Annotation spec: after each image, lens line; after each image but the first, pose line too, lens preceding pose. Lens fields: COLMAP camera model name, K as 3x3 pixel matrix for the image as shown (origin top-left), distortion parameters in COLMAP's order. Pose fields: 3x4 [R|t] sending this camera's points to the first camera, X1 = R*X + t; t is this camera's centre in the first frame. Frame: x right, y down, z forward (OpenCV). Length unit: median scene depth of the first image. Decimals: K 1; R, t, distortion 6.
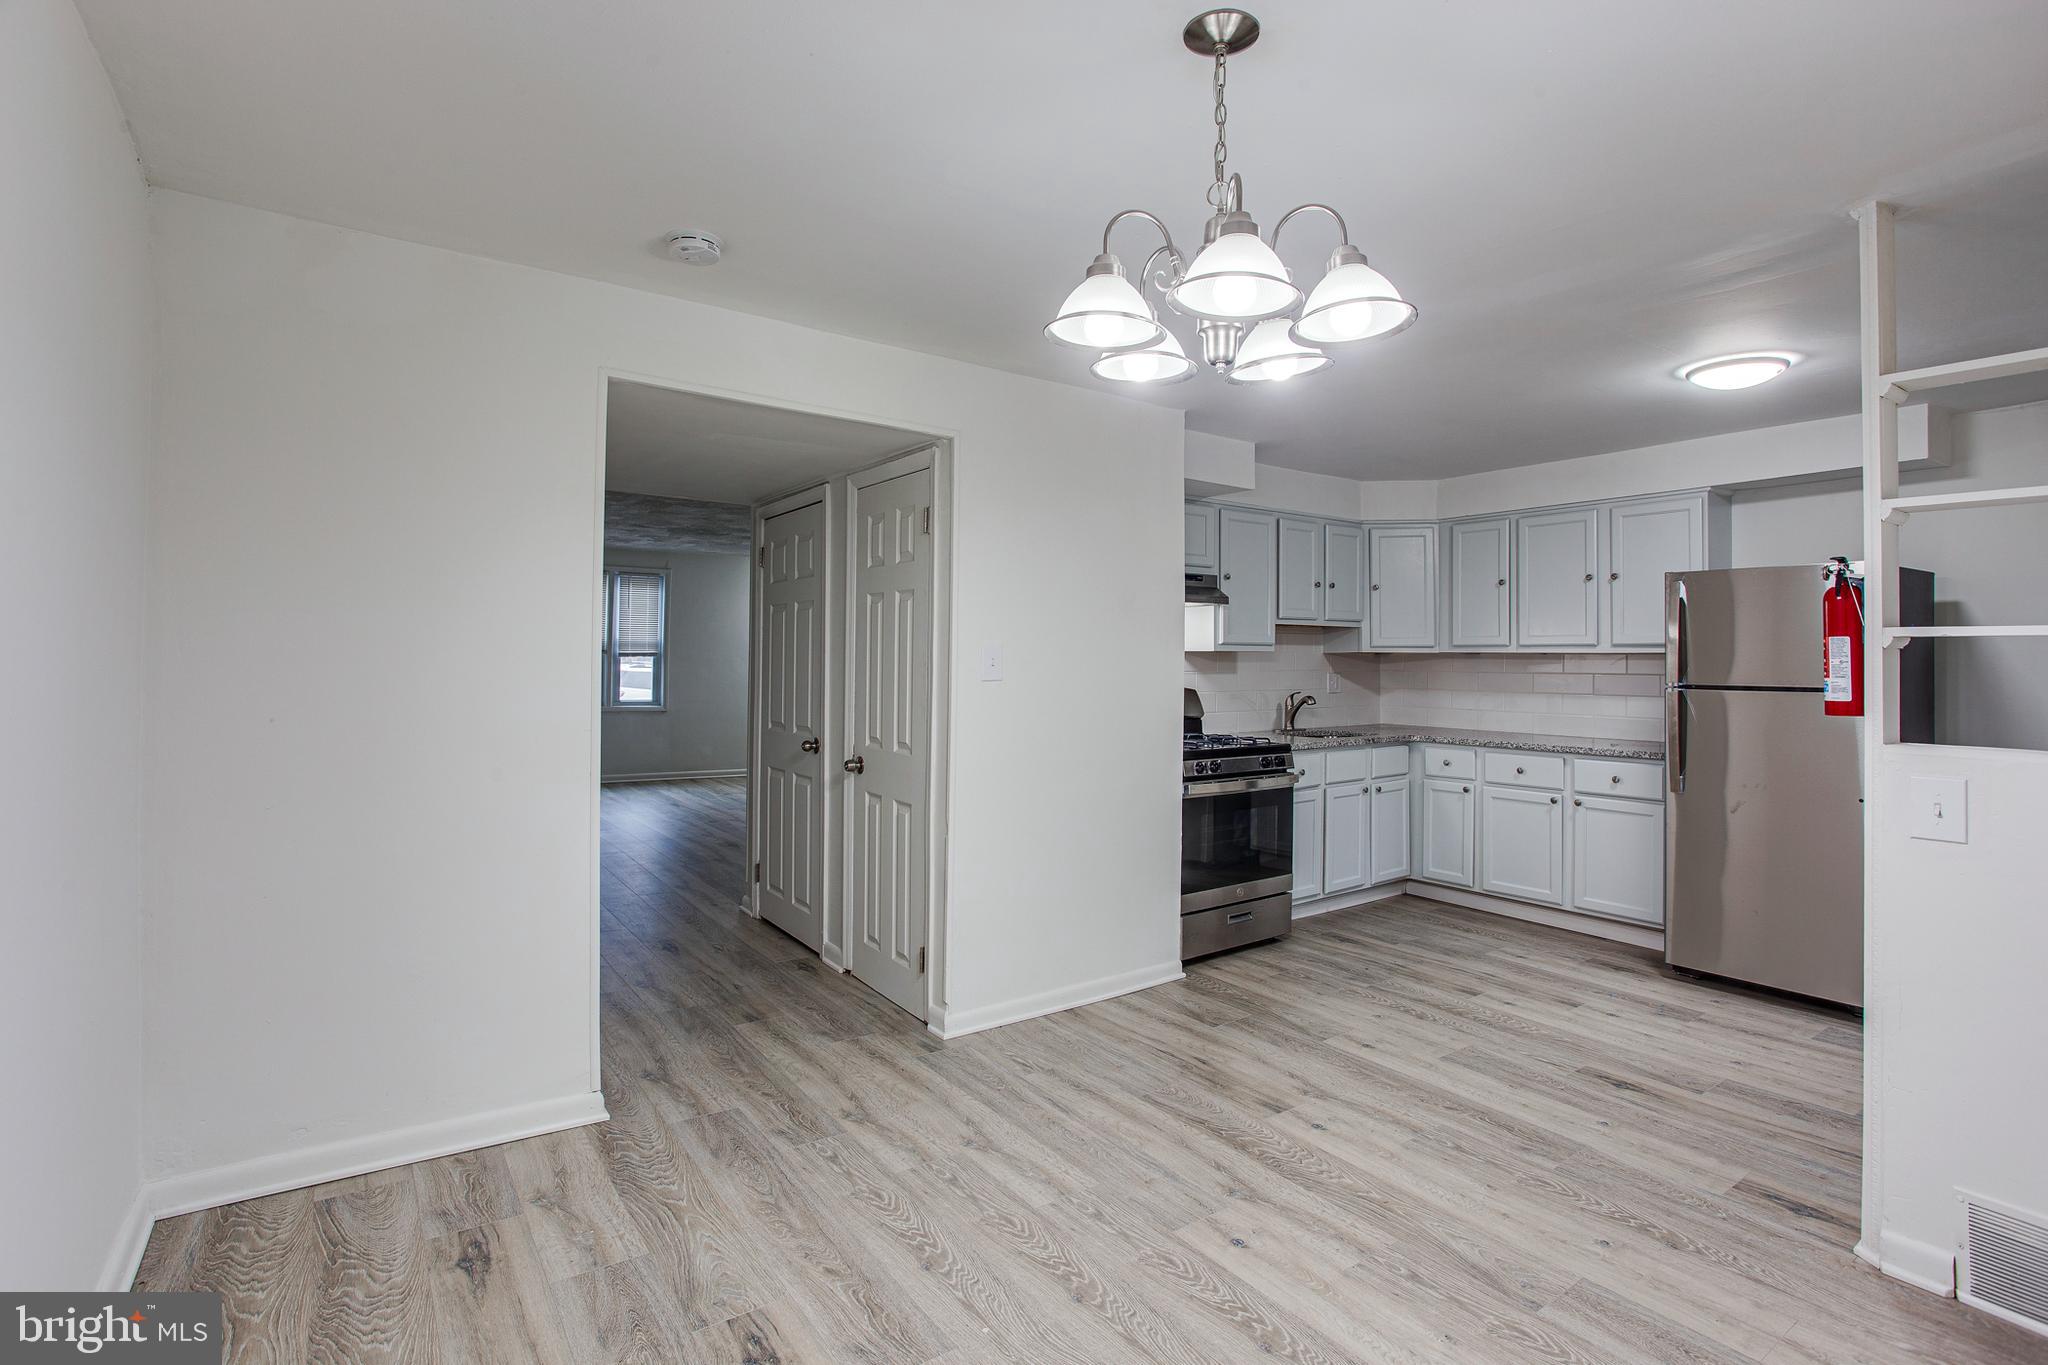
lens RADIAL K [[981.5, 0, 1020.2], [0, 981.5, 647.2], [0, 0, 1]] dist [-0.057289, 0.025332]
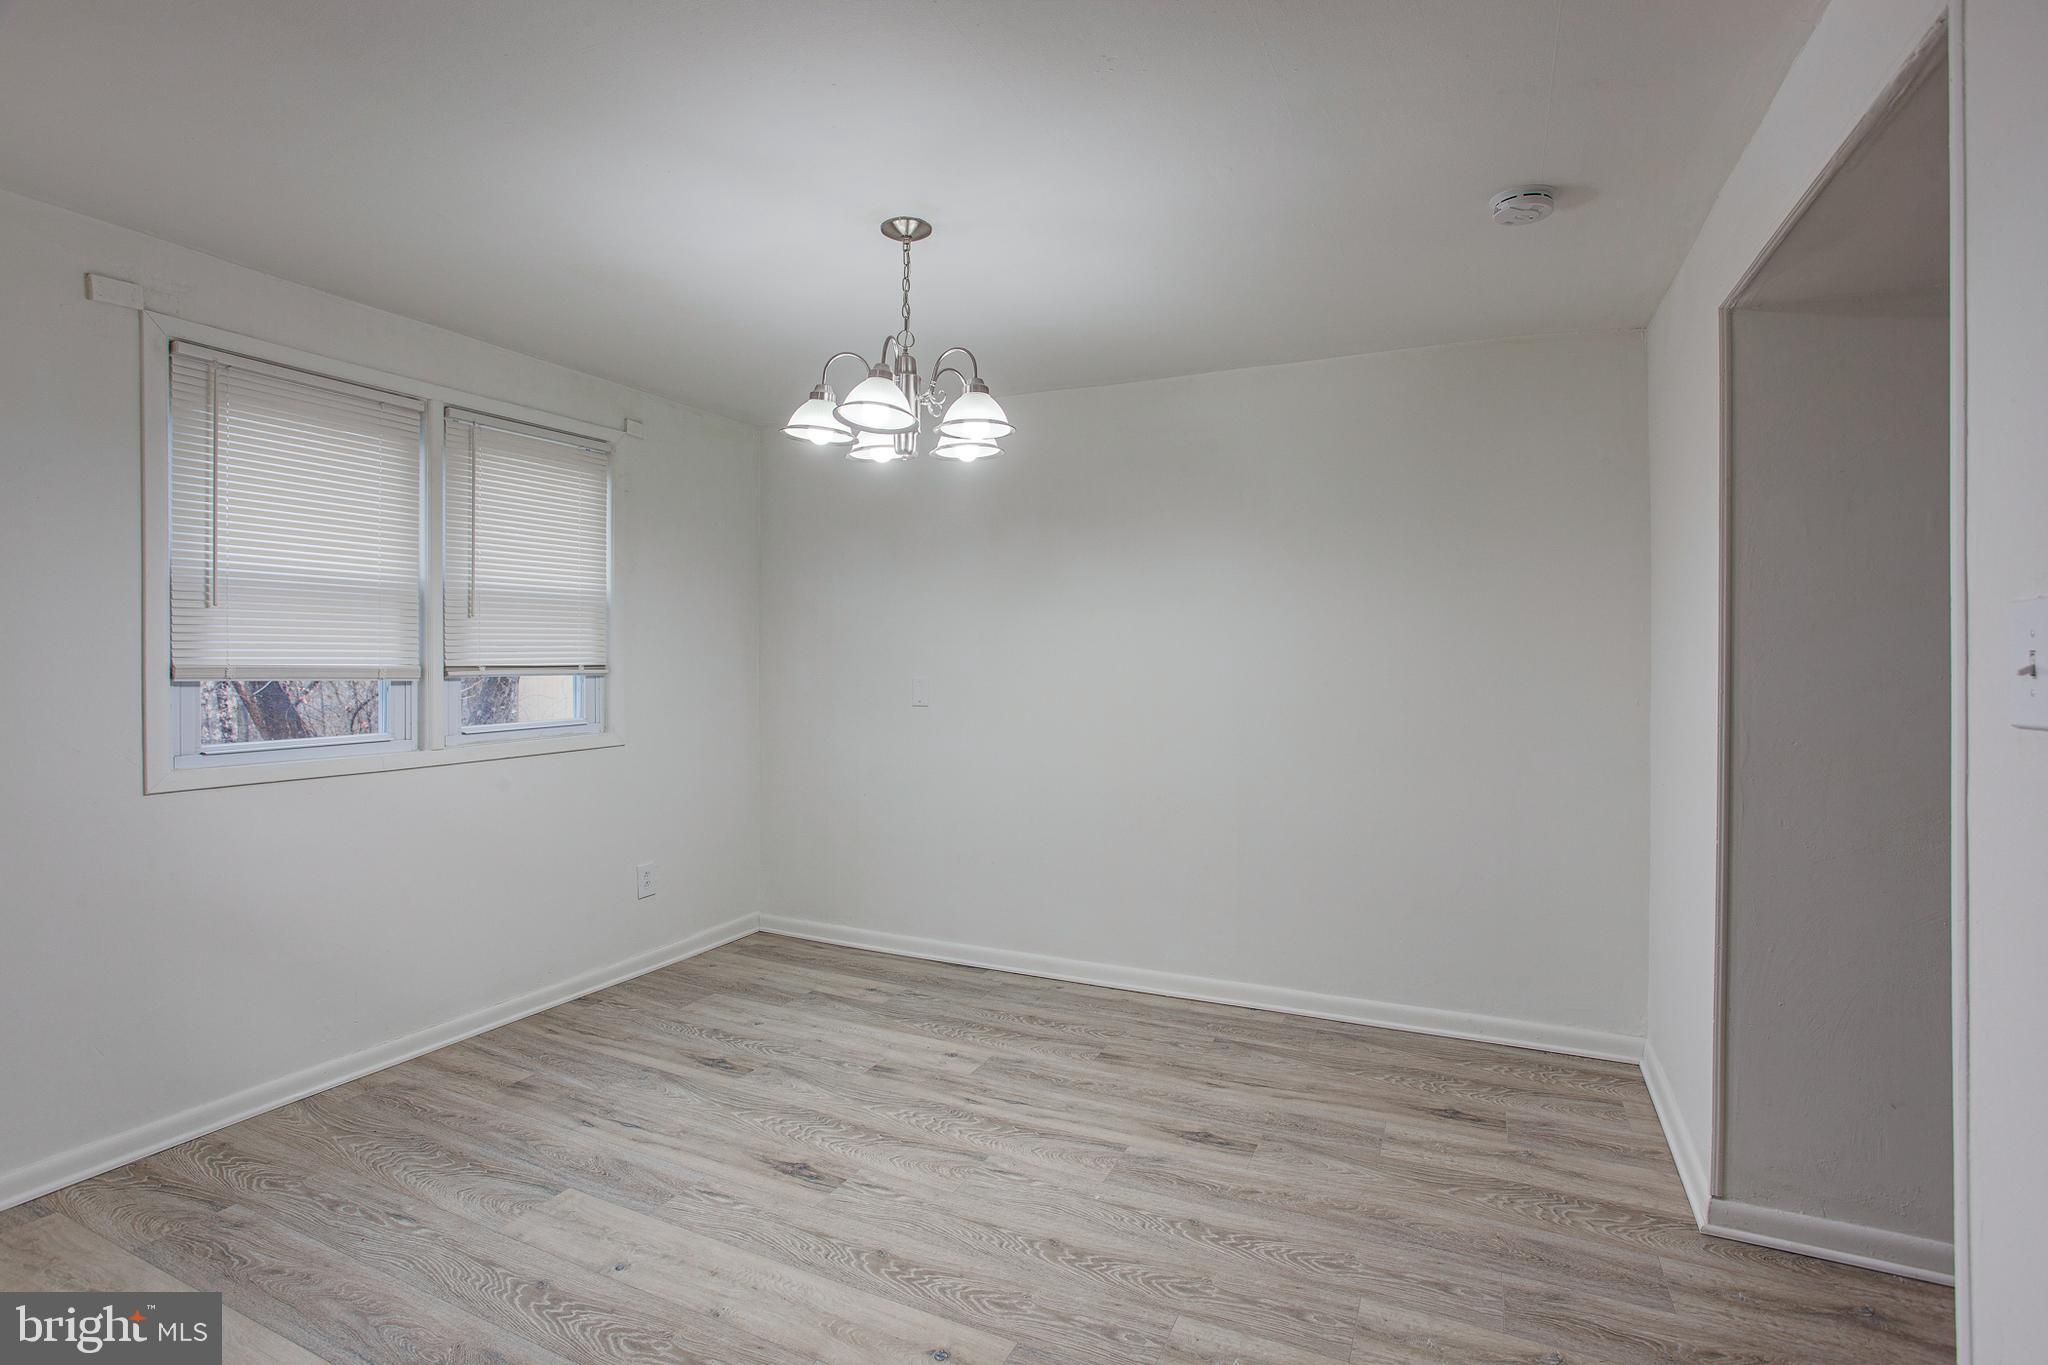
lens RADIAL K [[981.5, 0, 1020.2], [0, 981.5, 647.2], [0, 0, 1]] dist [-0.057289, 0.025332]
pose [[-0.866307, -0.019476, -0.499132, 0.601043], [-0.006787, 0.999606, -0.027223, 0.032612], [0.499466, -0.020196, -0.866098, 1.790900]]
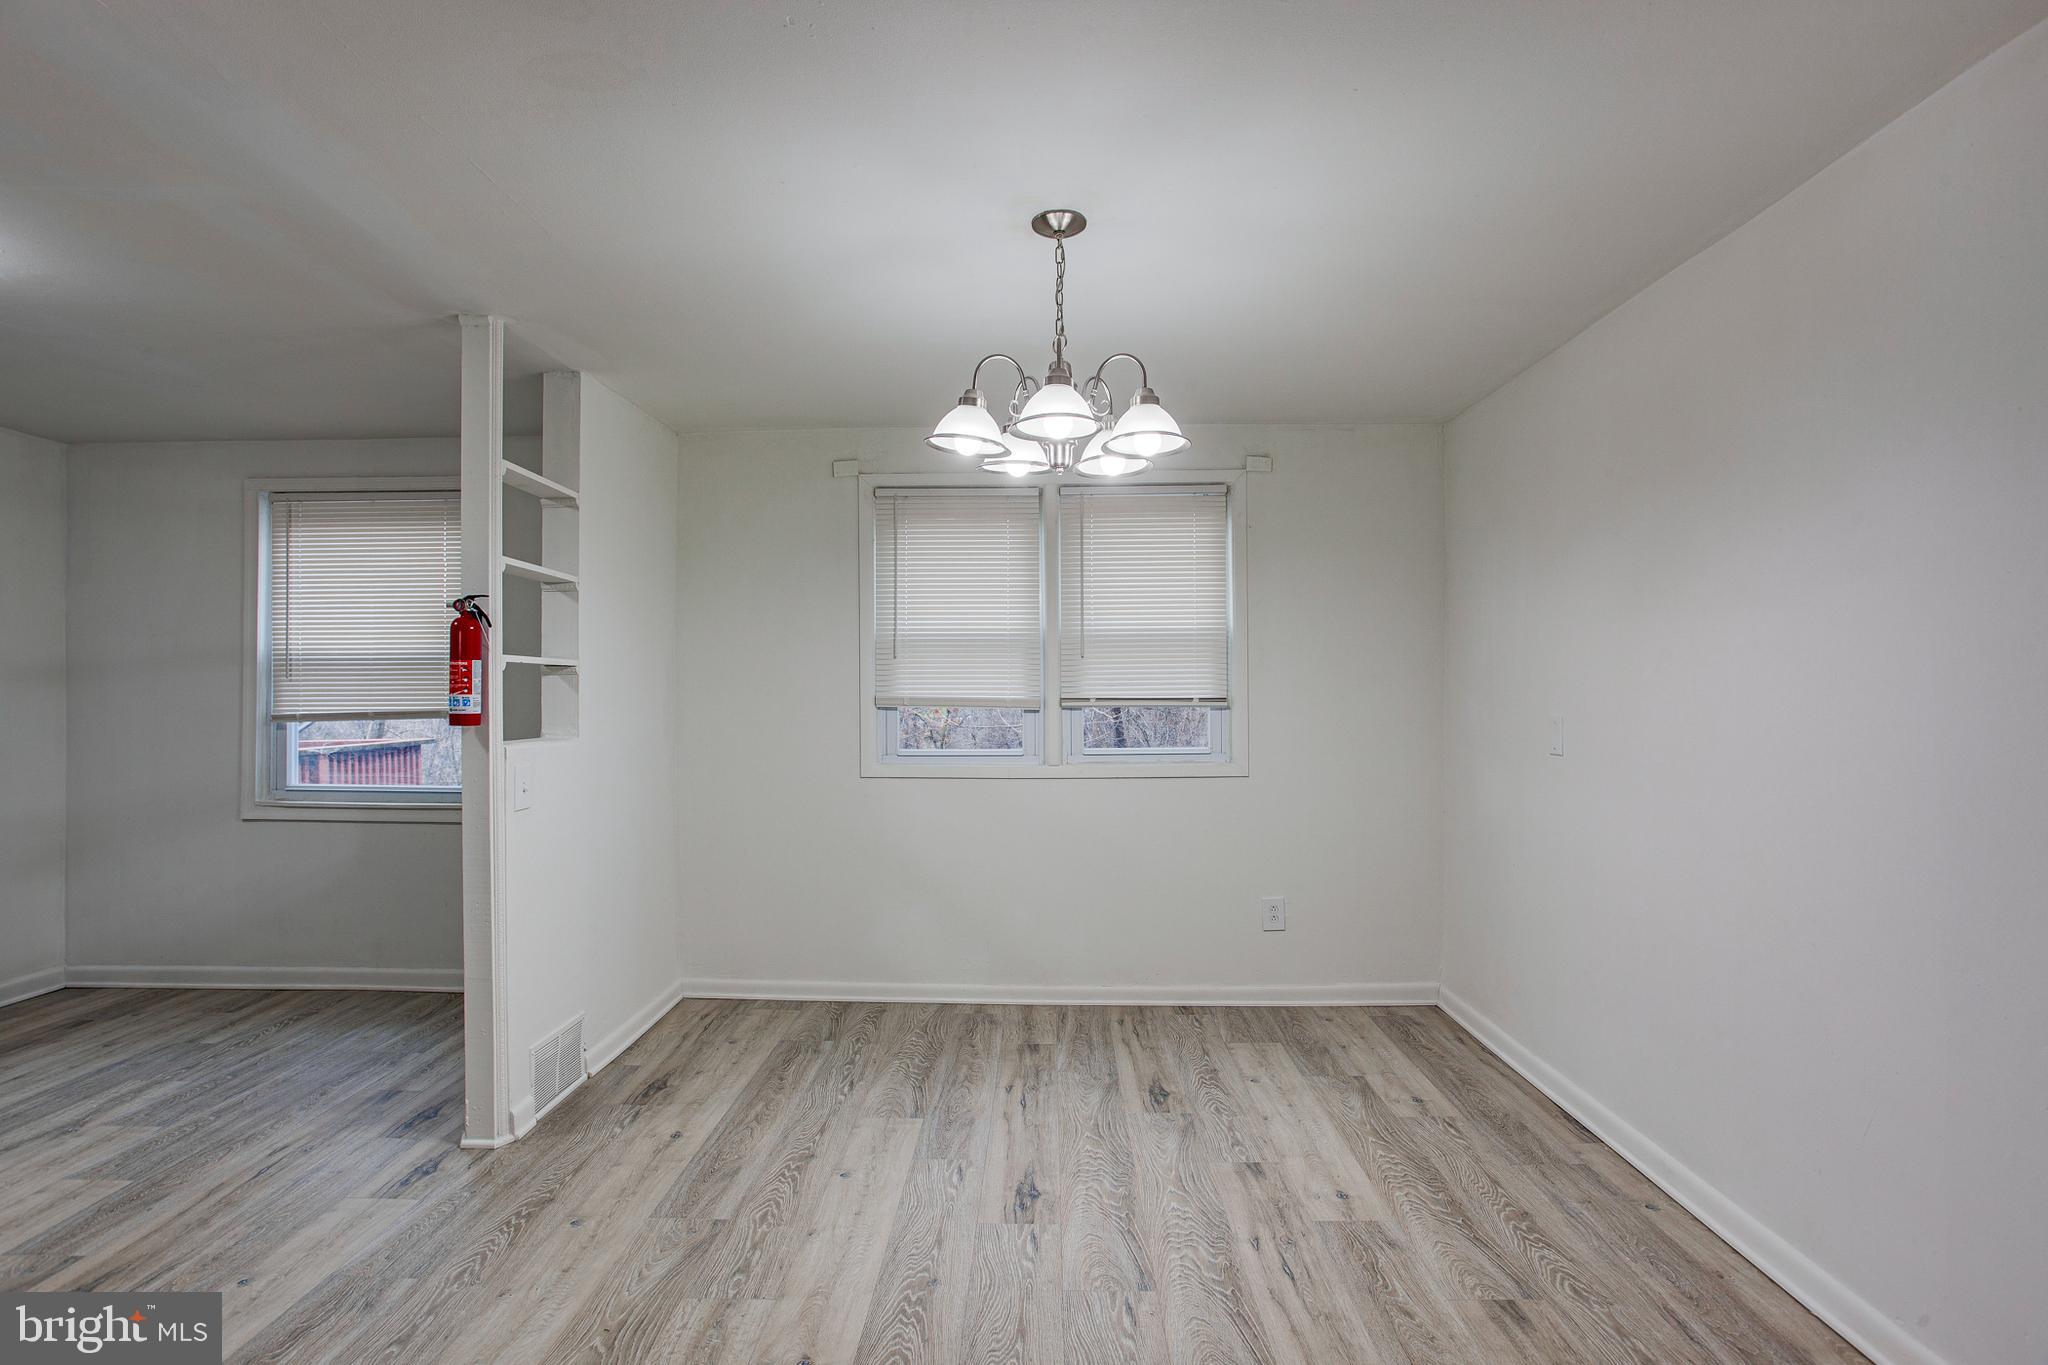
lens RADIAL K [[989.4, 0, 1024.0], [0, 989.4, 682.5], [0, 0, 1]] dist [-0.074085, 0.043420]
pose [[-0.803666, -0.005844, 0.595052, -0.442613], [-0.015970, 0.999803, -0.011749, 0.021132], [-0.594867, -0.018946, -0.803601, 1.609038]]
